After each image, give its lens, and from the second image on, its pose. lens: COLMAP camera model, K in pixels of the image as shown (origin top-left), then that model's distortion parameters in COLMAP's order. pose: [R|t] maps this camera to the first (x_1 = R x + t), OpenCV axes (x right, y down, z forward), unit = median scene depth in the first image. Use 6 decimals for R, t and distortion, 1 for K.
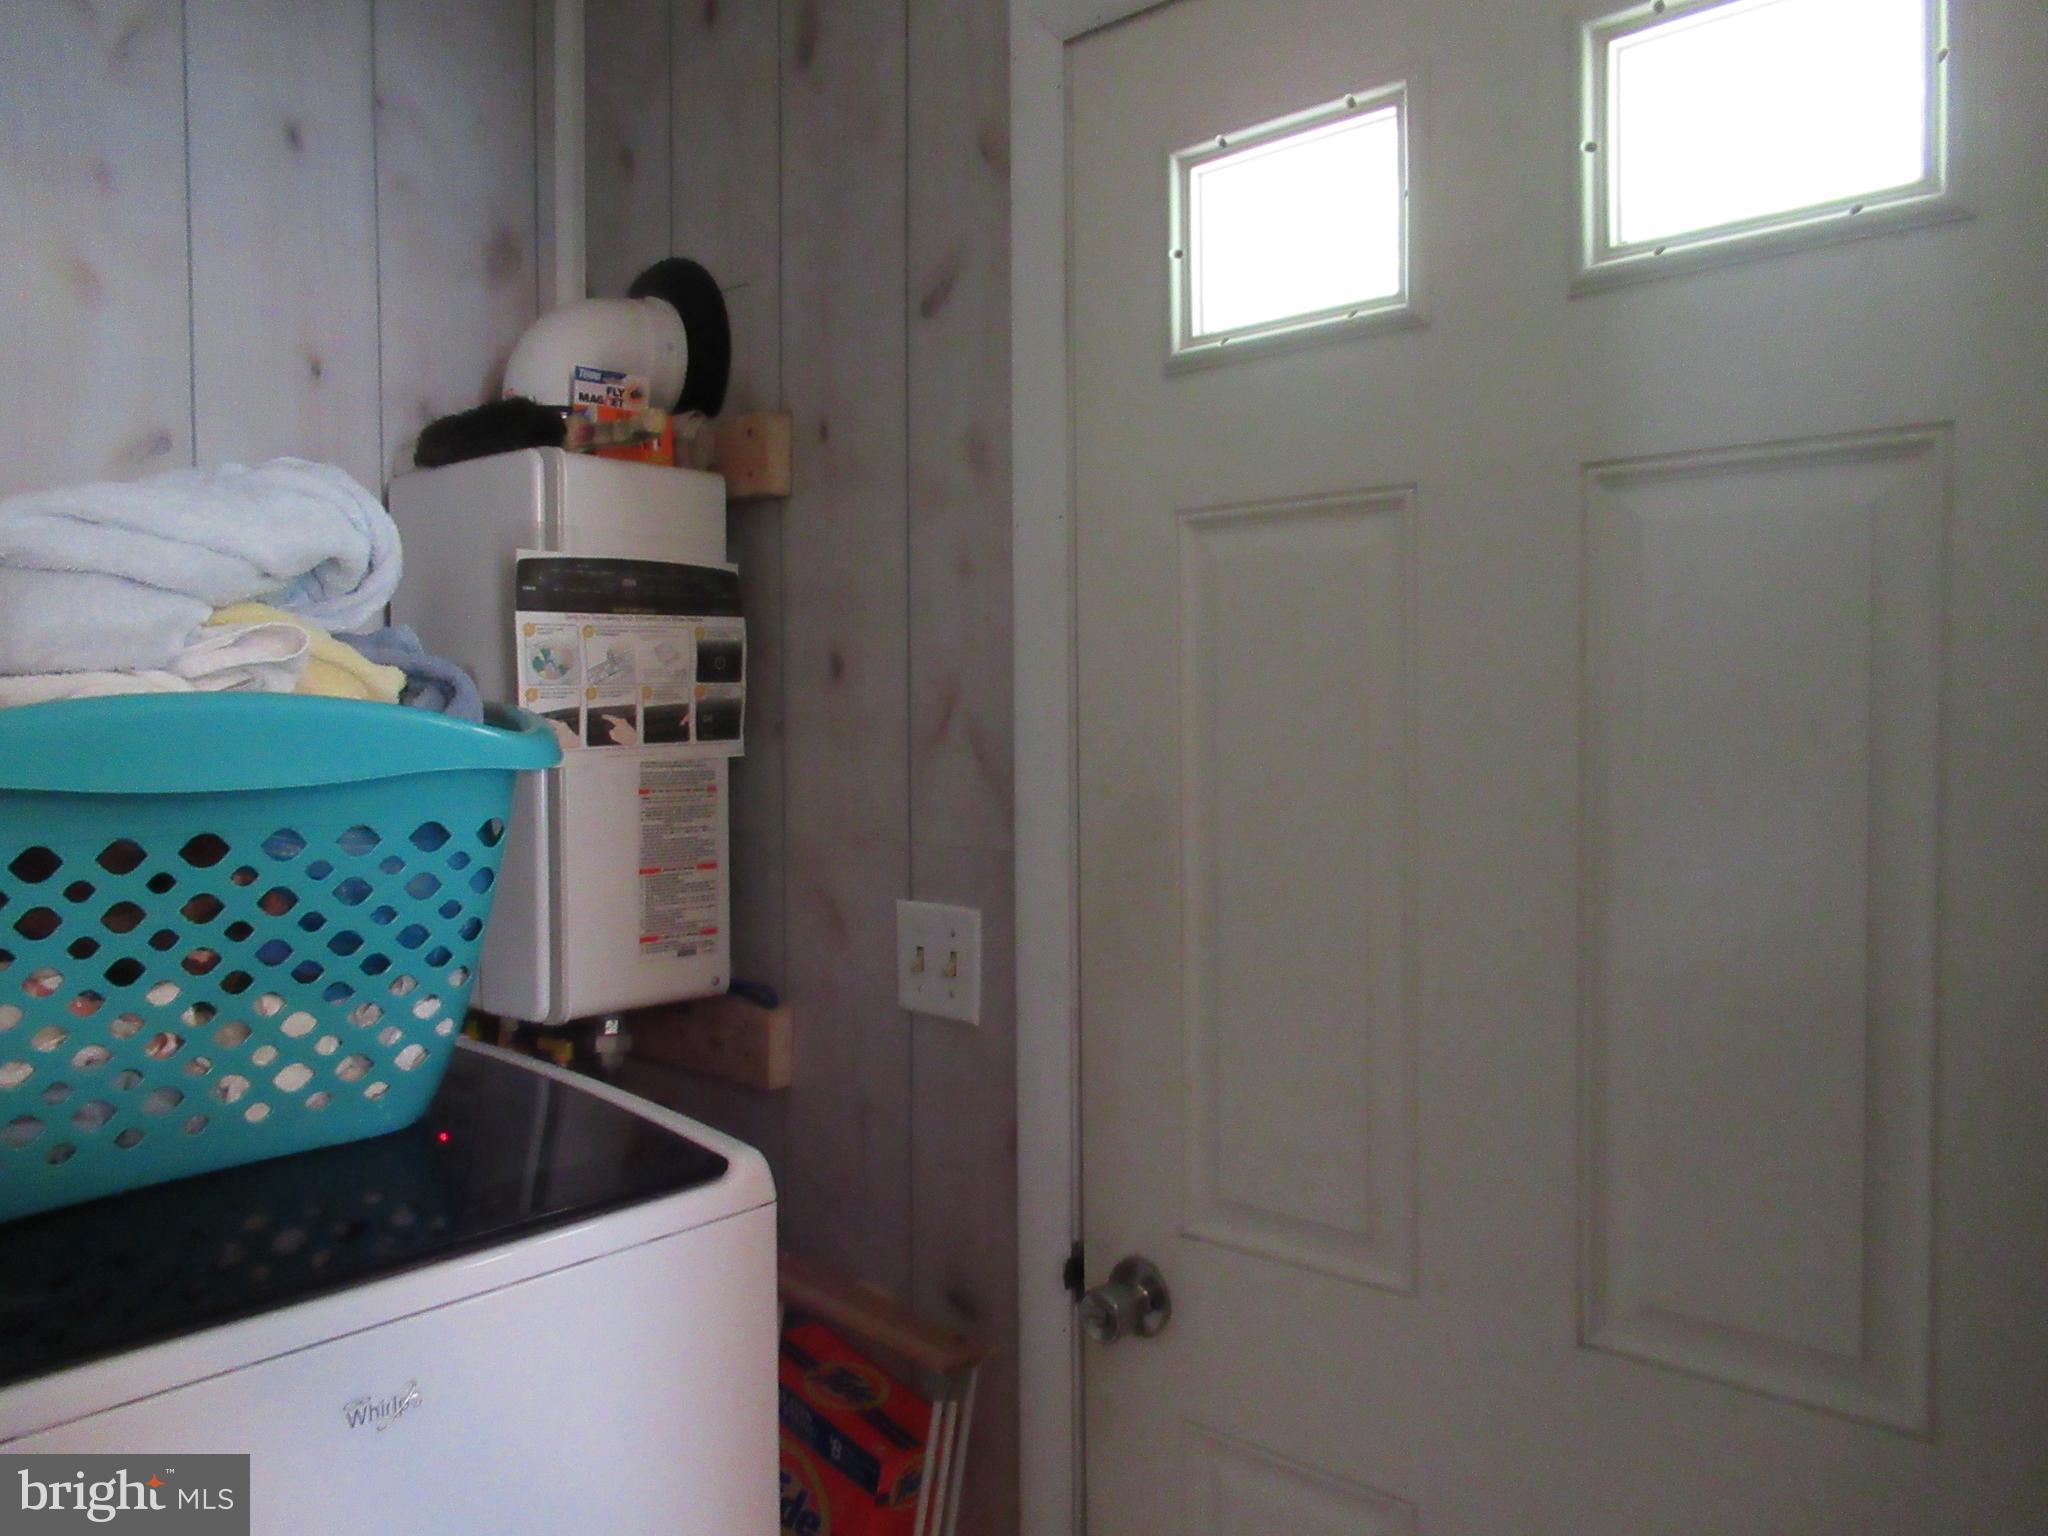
lens RADIAL K [[1534.9, 0, 1022.6], [0, 1534.9, 764.2], [0, 0, 1]] dist [-0.004536, -0.000169]
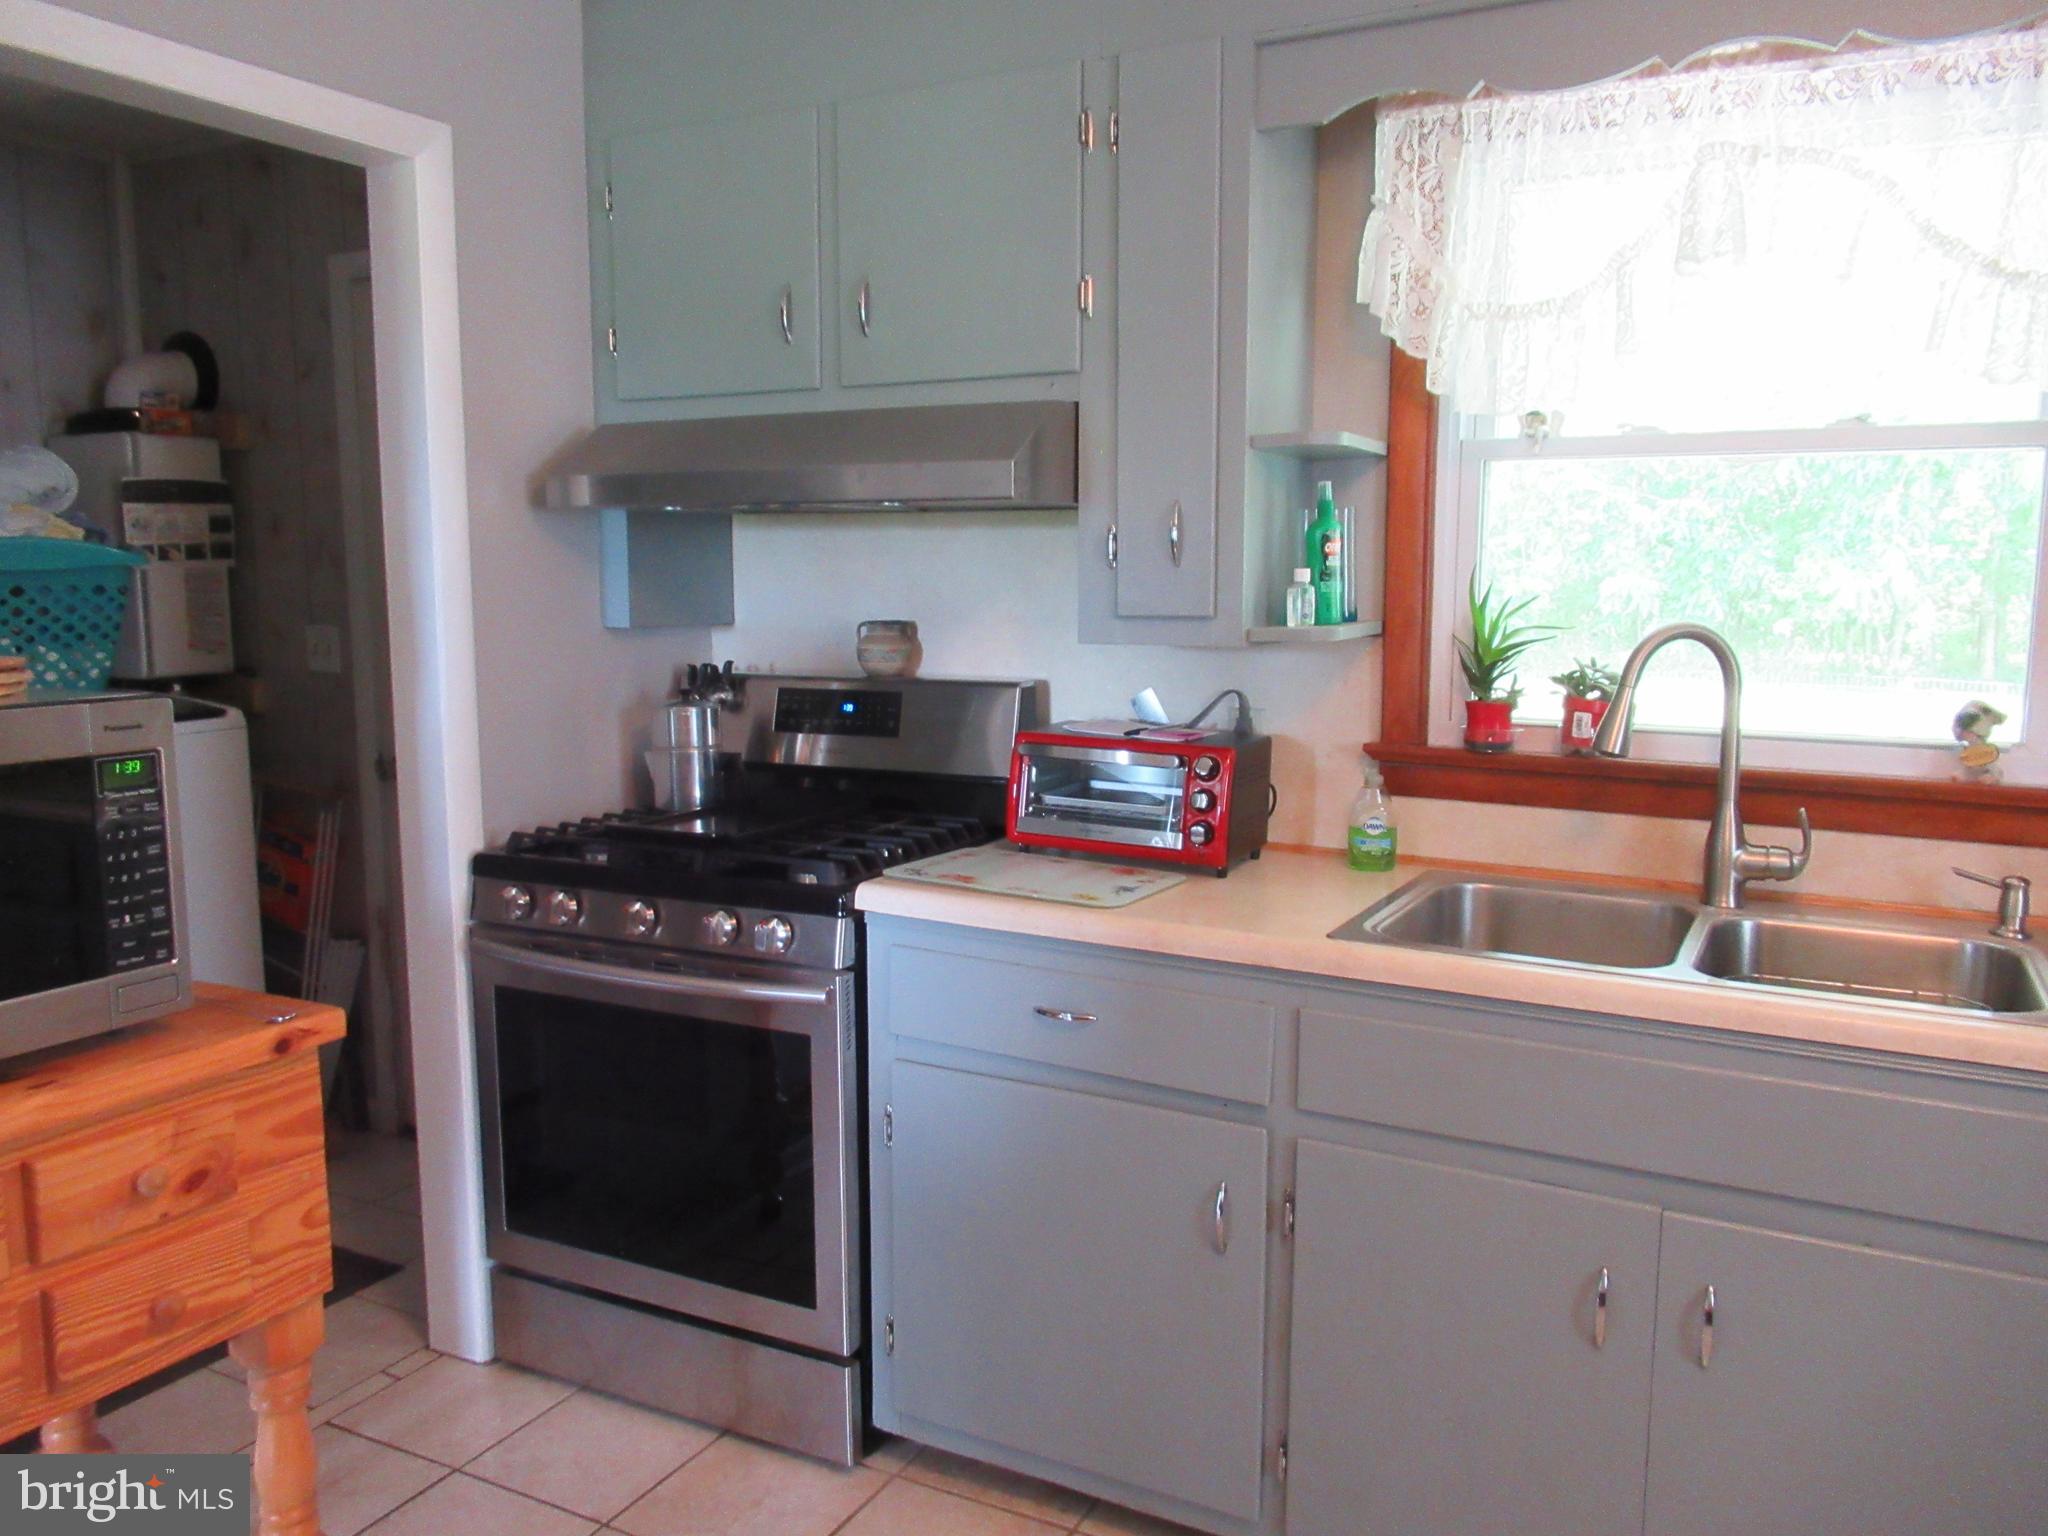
lens RADIAL K [[1534.9, 0, 1028.0], [0, 1534.9, 767.7], [0, 0, 1]] dist [-0.004536, -0.000169]
pose [[0.969713, -0.029468, 0.242464, 0.443307], [0.005282, 0.994993, 0.099802, 0.079155], [-0.244191, -0.095498, 0.965013, -1.674605]]
